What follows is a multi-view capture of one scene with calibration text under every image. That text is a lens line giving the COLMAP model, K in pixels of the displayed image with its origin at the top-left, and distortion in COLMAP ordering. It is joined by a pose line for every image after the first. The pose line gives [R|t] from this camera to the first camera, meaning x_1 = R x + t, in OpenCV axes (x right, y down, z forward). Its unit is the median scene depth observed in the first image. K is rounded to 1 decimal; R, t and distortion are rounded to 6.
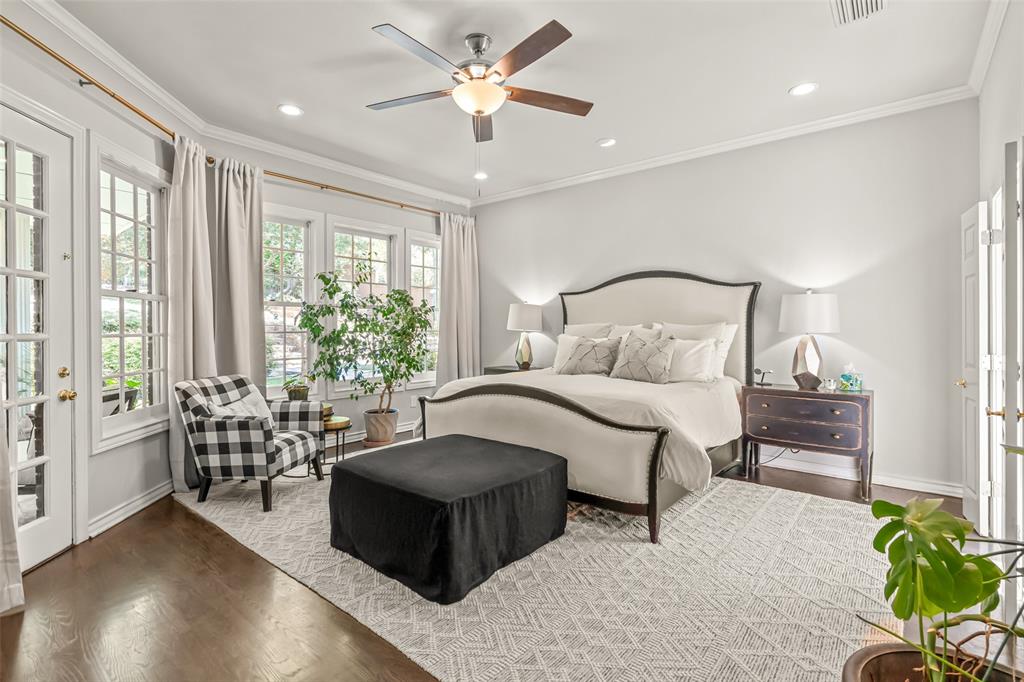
lens RADIAL K [[468.7, 0, 512.5], [0, 468.7, 335.8], [0, 0, 1]] dist [-0.003594, 0.001092]
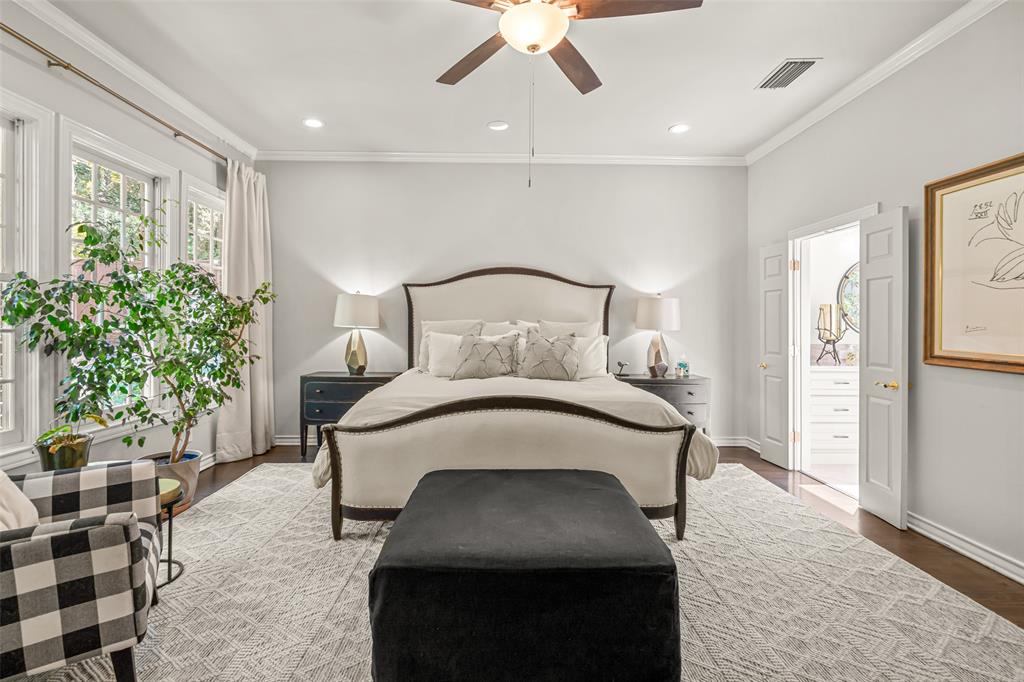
lens RADIAL K [[468.7, 0, 505.8], [0, 468.7, 325.9], [0, 0, 1]] dist [-0.003594, 0.001092]
pose [[0.771430, 0.001840, 0.636312, -0.384661], [0.003522, 0.999968, -0.007162, -0.008742], [-0.636305, 0.007766, 0.771399, 0.279009]]
